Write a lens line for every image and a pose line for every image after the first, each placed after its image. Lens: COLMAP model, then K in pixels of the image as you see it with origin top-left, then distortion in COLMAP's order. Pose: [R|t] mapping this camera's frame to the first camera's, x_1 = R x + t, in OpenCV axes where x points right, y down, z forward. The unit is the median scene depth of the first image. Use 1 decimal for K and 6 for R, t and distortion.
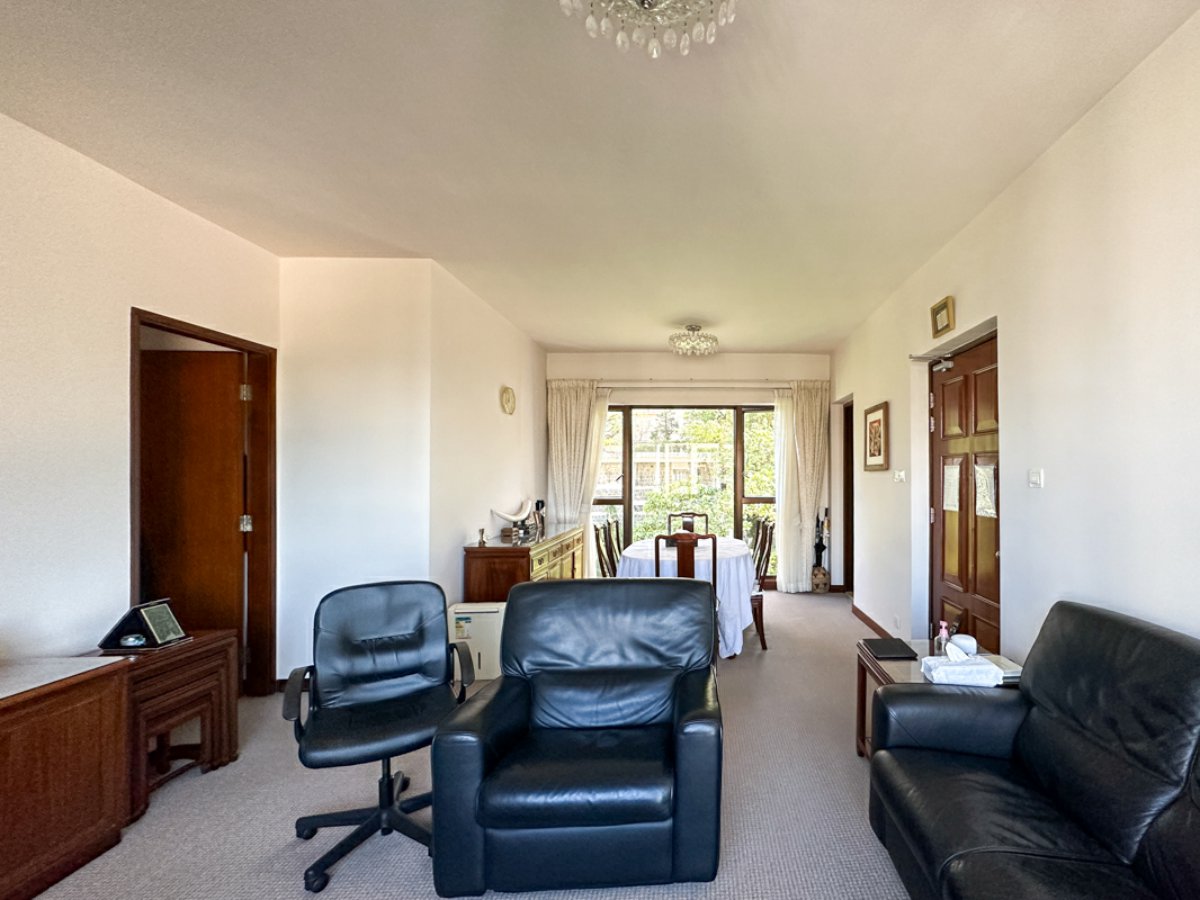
lens RADIAL K [[484.3, 0, 574.7], [0, 484.3, 521.1], [0, 0, 1]] dist [-0.000552, -0.000002]
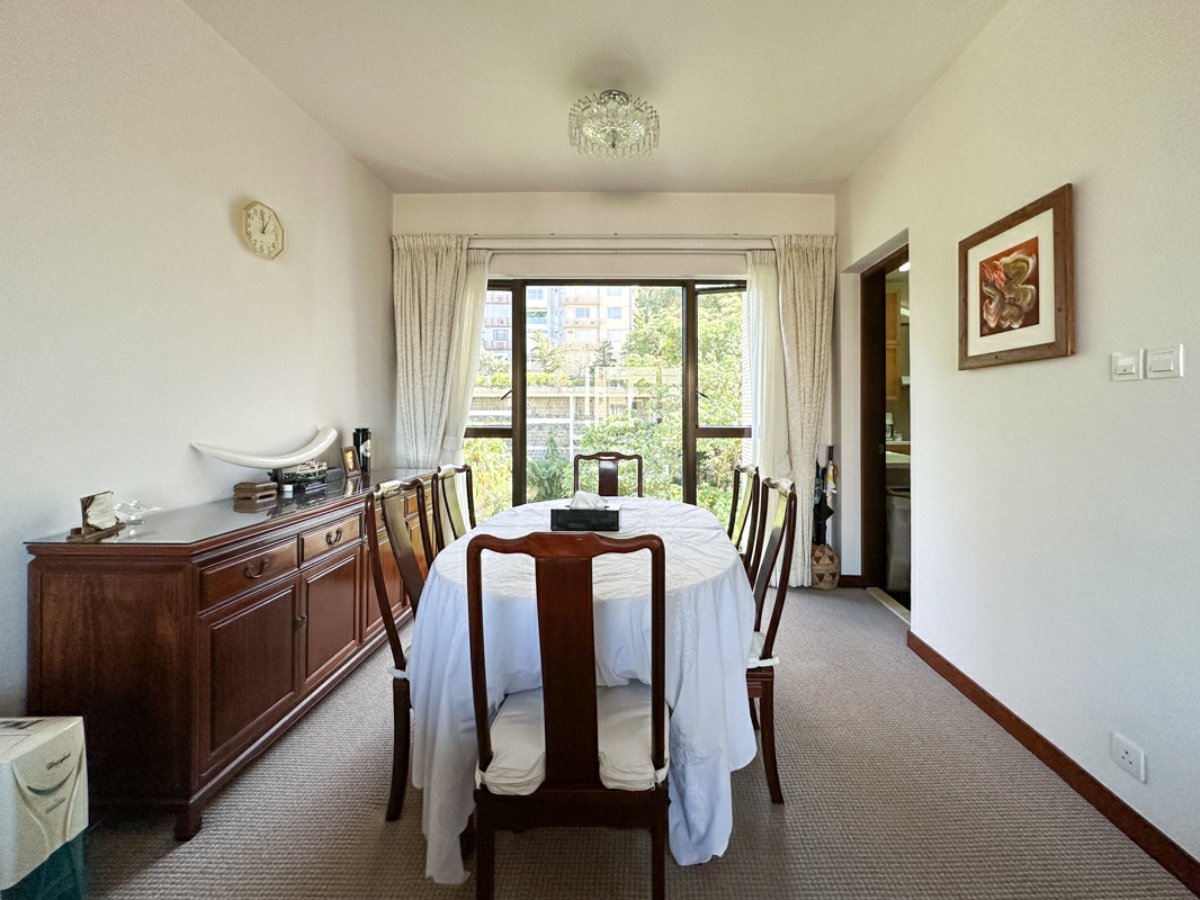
lens RADIAL K [[494.4, 0, 605.5], [0, 494.4, 444.4], [0, 0, 1]] dist [-0.001550, -0.000035]
pose [[0.981921, 0.006839, 0.189168, 0.123057], [-0.002560, 0.999736, -0.022853, -0.013709], [-0.189274, 0.021955, 0.981679, 0.437271]]
